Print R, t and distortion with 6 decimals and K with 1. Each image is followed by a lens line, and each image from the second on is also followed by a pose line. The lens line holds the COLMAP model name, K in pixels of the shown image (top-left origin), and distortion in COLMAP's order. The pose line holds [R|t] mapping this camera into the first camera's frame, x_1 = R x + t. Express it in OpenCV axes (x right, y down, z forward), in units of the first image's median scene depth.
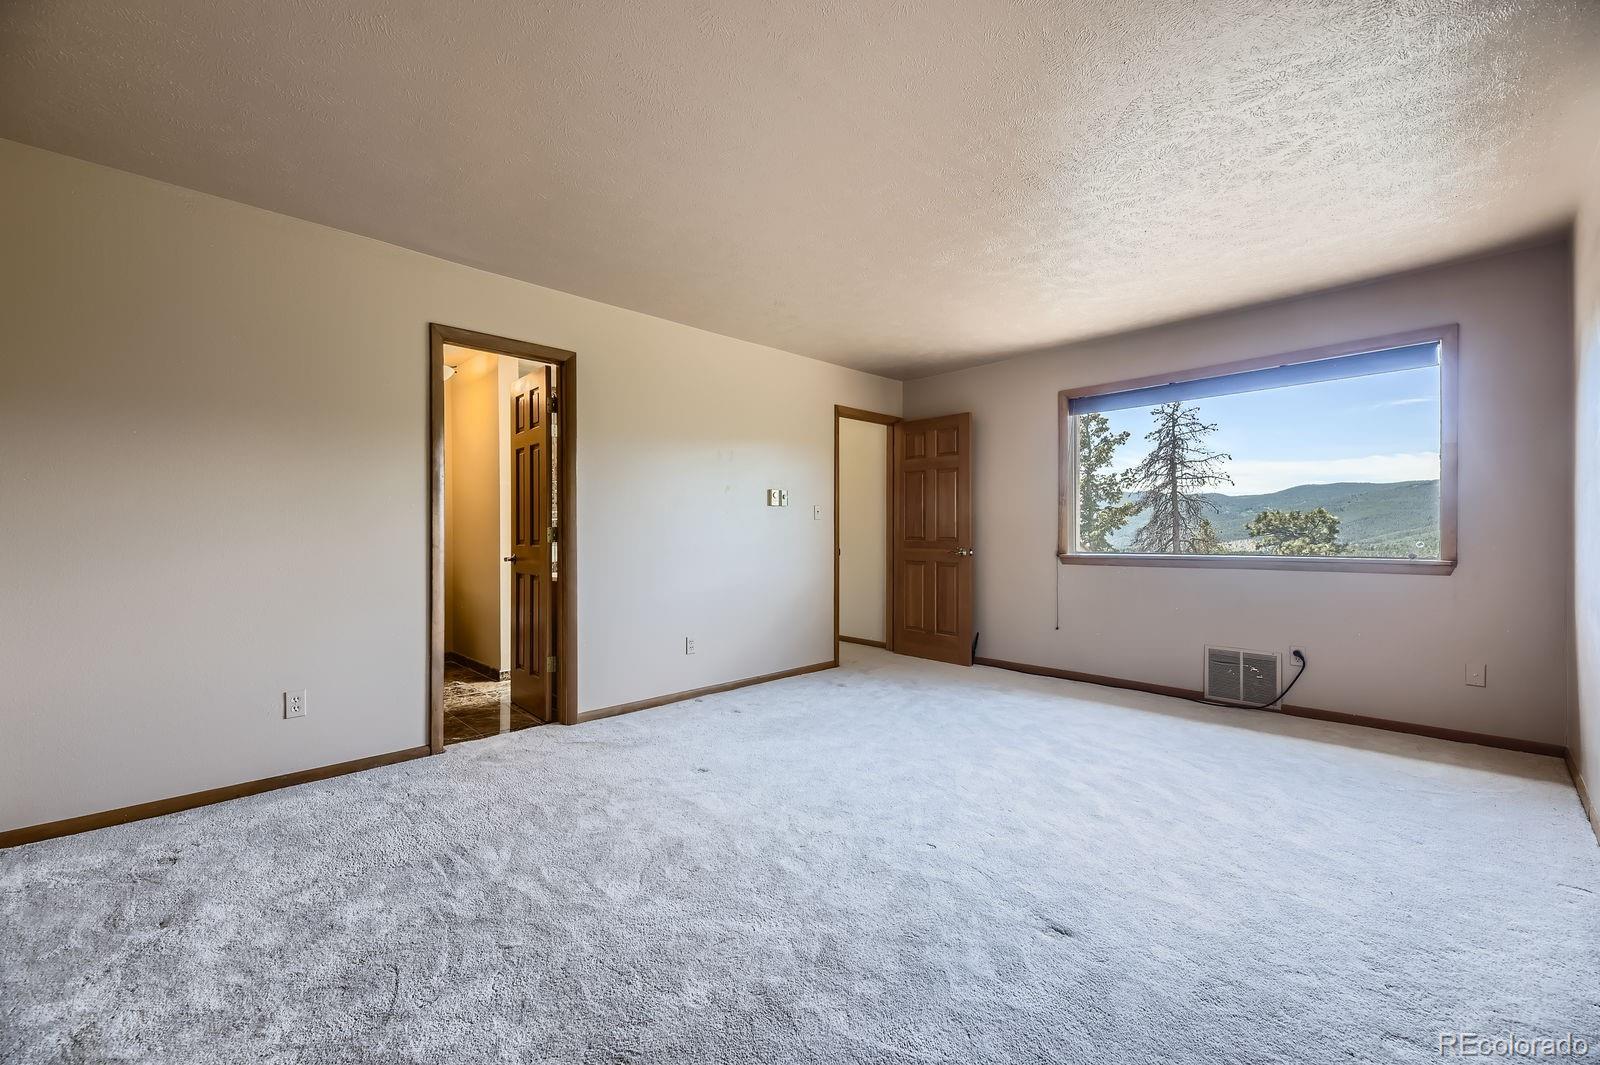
lens RADIAL K [[638.3, 0, 802.2], [0, 638.3, 529.2], [0, 0, 1]] dist [0.001518, -0.000277]
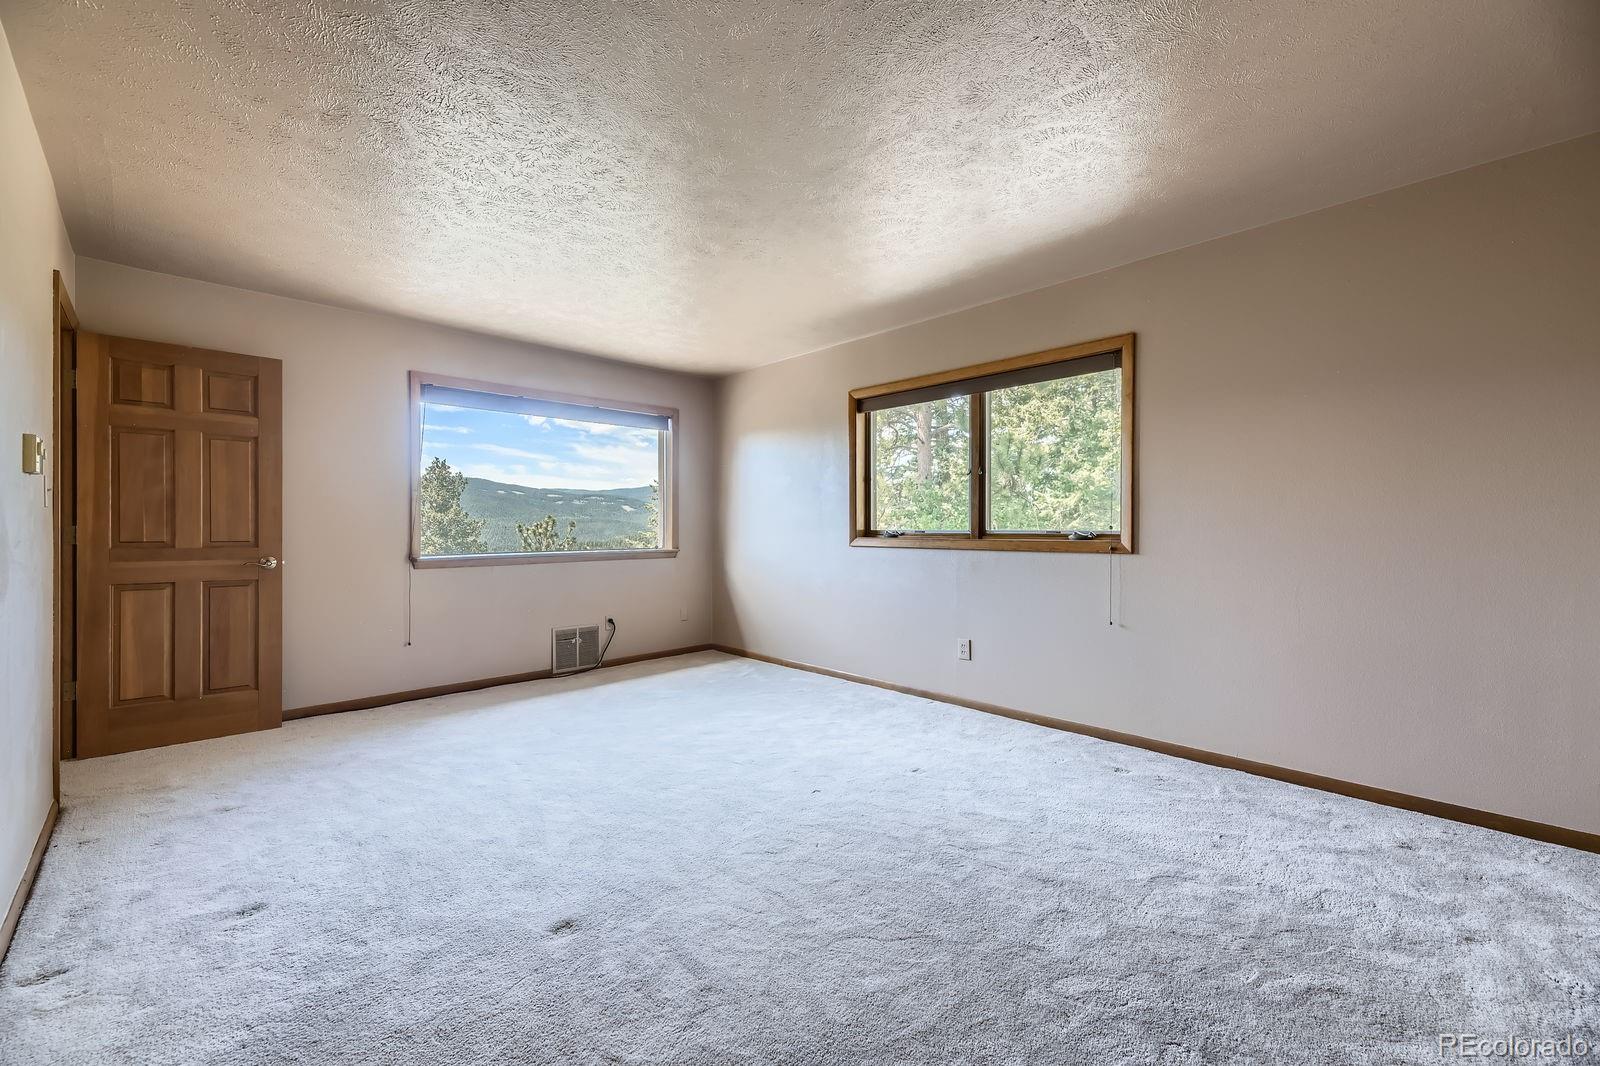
lens RADIAL K [[638.3, 0, 802.0], [0, 638.3, 534.0], [0, 0, 1]] dist [0.001518, -0.000277]
pose [[-0.014989, -0.003792, 0.999880, -0.482430], [-0.005046, 0.999980, 0.003717, -0.000202], [-0.999875, -0.004989, -0.015007, 0.488647]]
